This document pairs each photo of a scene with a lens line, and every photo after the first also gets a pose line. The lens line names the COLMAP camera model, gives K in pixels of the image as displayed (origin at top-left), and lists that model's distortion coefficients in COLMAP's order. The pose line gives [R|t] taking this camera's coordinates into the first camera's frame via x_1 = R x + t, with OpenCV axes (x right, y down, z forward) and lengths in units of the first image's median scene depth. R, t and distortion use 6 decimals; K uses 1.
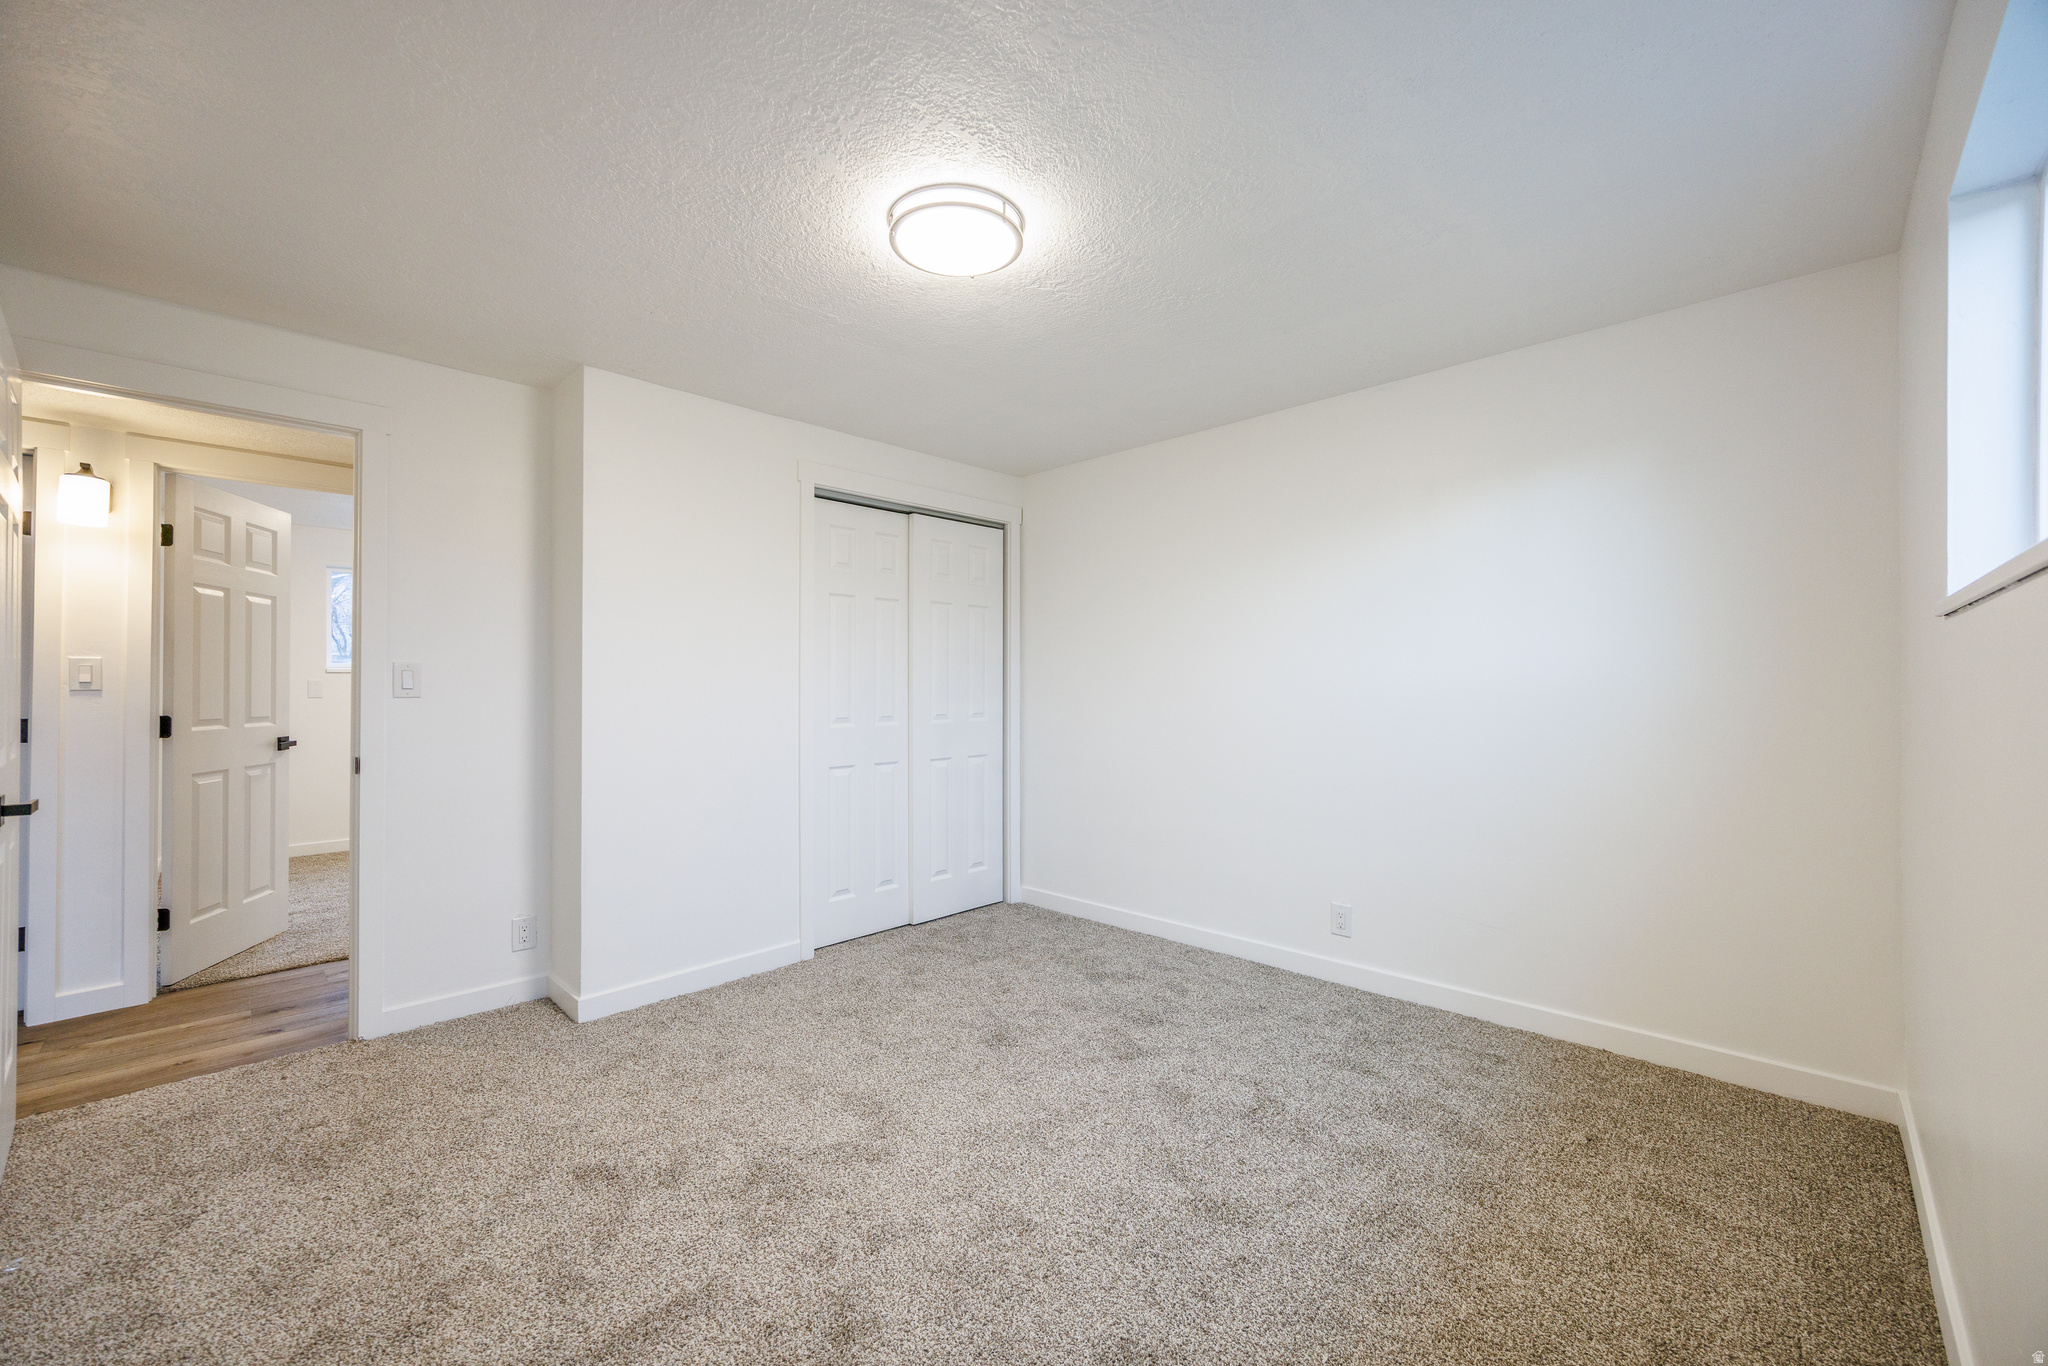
lens RADIAL K [[780.1, 0, 1018.1], [0, 780.1, 681.2], [0, 0, 1]] dist [-0.002818, -0.000136]
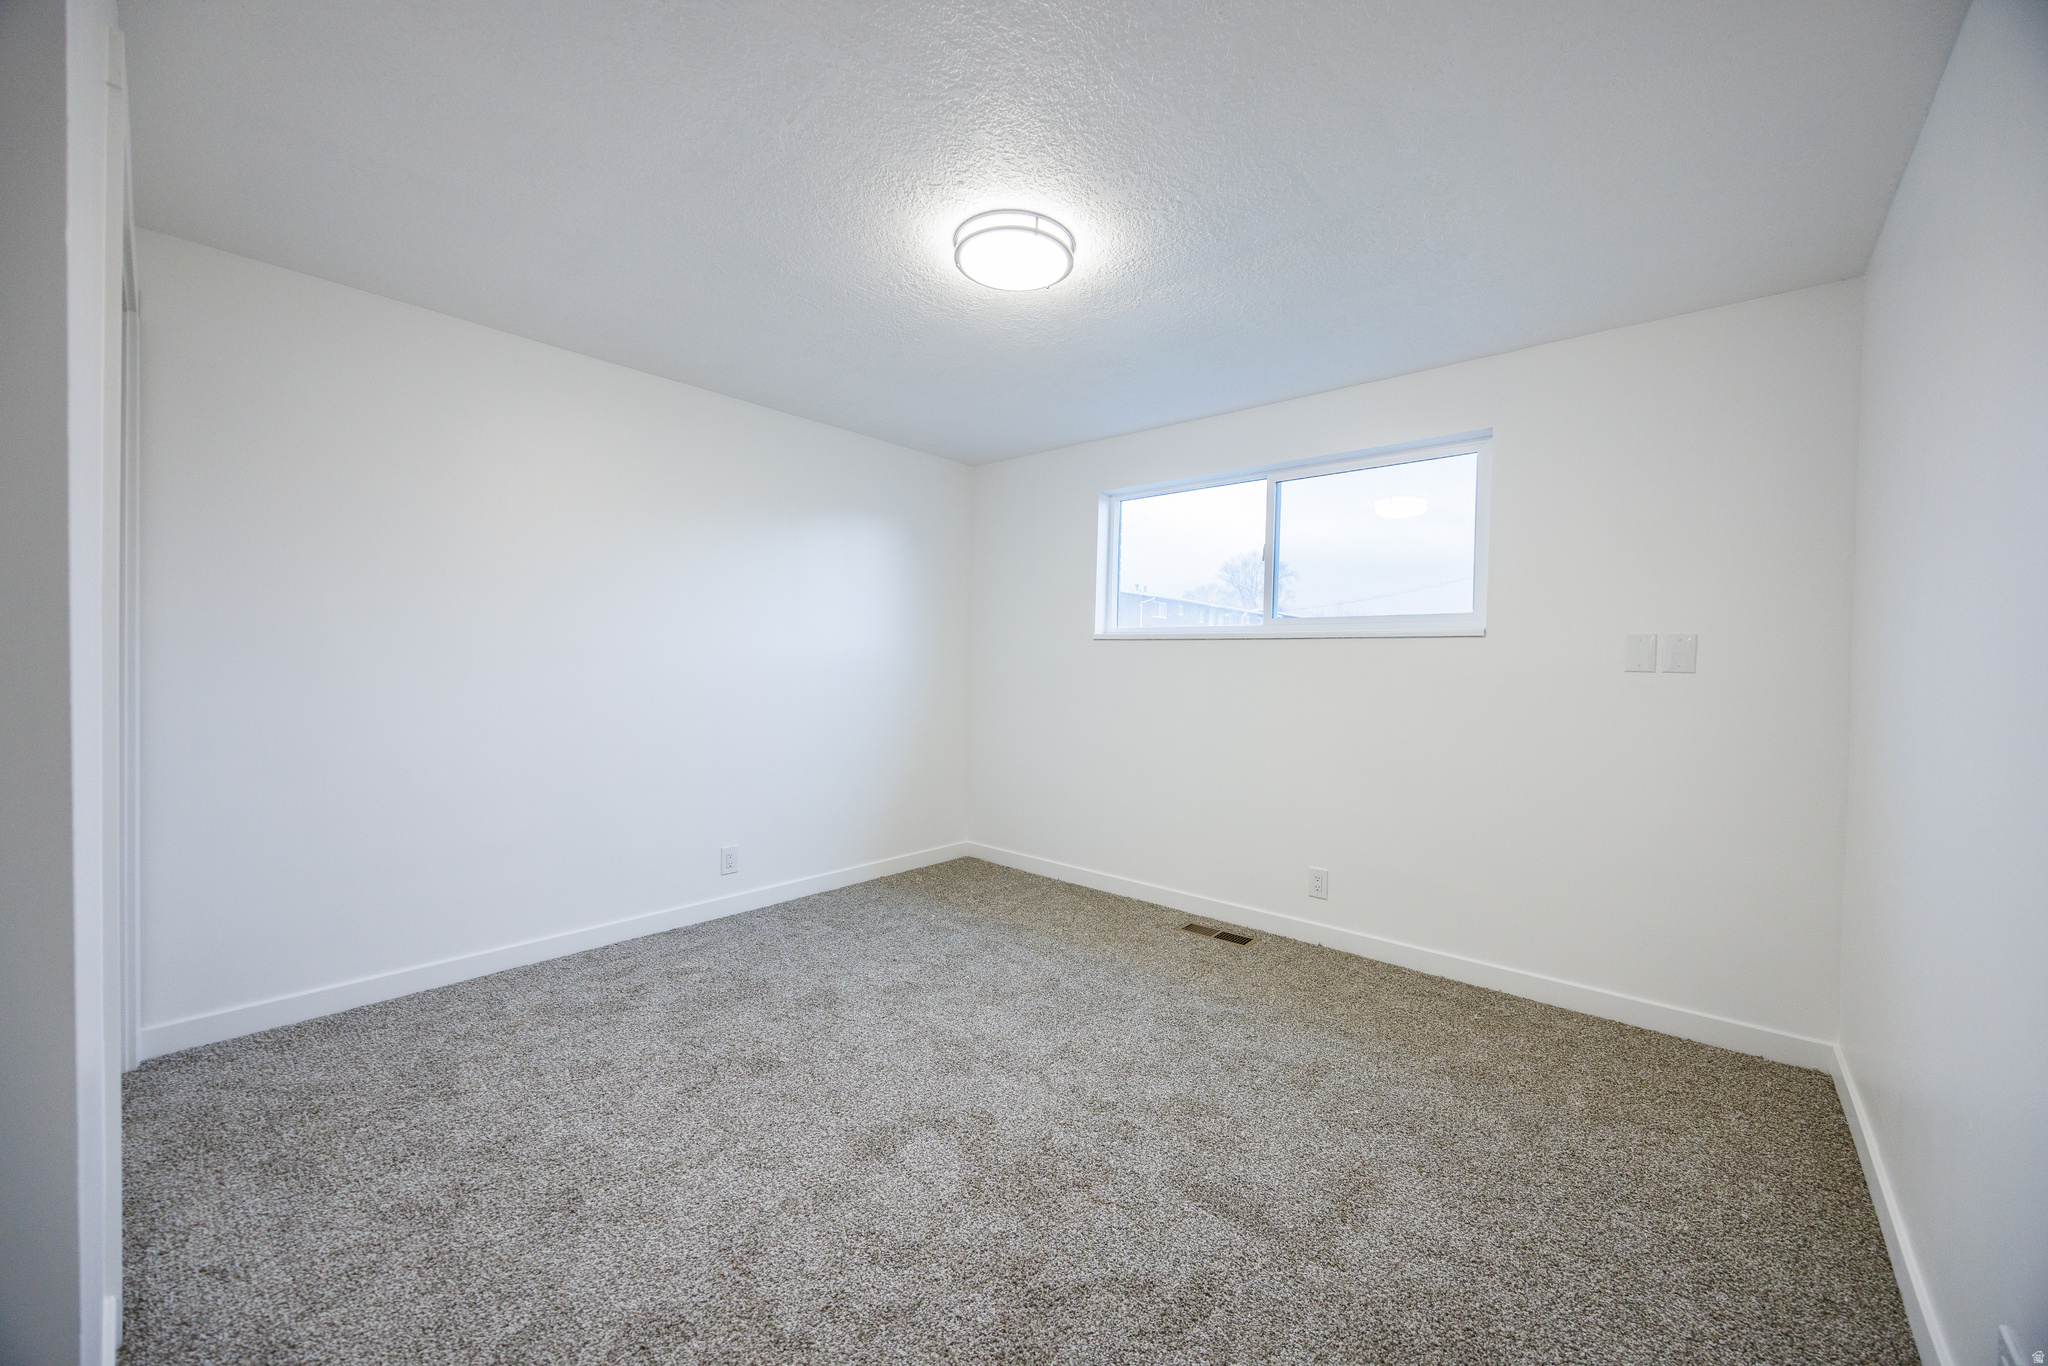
lens RADIAL K [[780.1, 0, 1018.1], [0, 780.1, 681.2], [0, 0, 1]] dist [-0.002818, -0.000136]
pose [[-0.047298, -0.019554, 0.998689, -0.836852], [-0.029093, 0.999411, 0.018191, 0.011368], [-0.998457, -0.028195, -0.047839, 0.717880]]
